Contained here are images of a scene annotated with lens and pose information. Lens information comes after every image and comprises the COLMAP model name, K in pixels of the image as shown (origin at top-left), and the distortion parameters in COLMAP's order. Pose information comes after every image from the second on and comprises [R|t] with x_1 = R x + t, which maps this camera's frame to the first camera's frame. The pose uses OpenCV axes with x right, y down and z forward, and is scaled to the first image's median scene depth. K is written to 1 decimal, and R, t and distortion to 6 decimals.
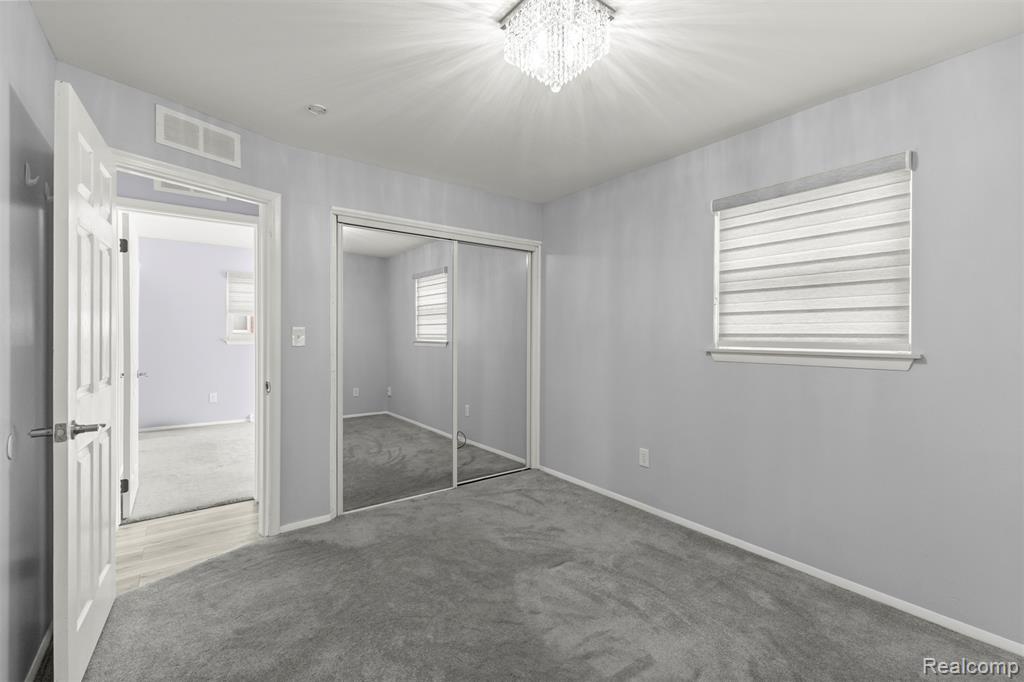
lens RADIAL K [[442.7, 0, 514.1], [0, 442.7, 336.9], [0, 0, 1]] dist [0.003572, 0.000192]
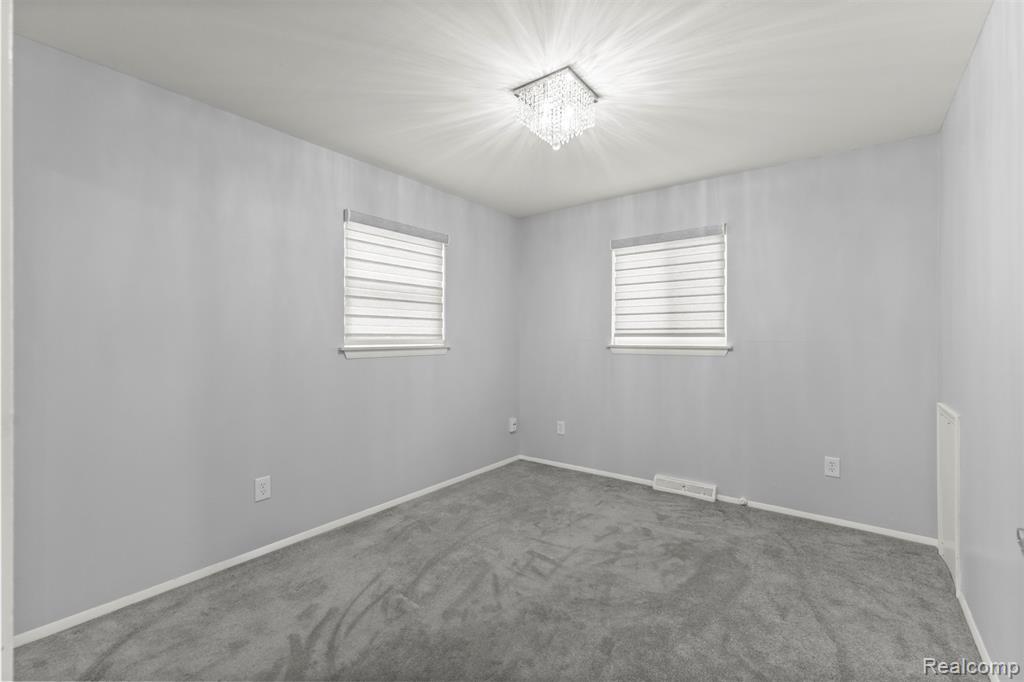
lens RADIAL K [[442.7, 0, 514.1], [0, 442.7, 336.9], [0, 0, 1]] dist [0.003572, 0.000192]
pose [[-0.282750, -0.005506, 0.959178, -0.792523], [0.003422, 0.999971, 0.006749, -0.006208], [-0.959188, 0.005191, -0.282723, 1.046374]]
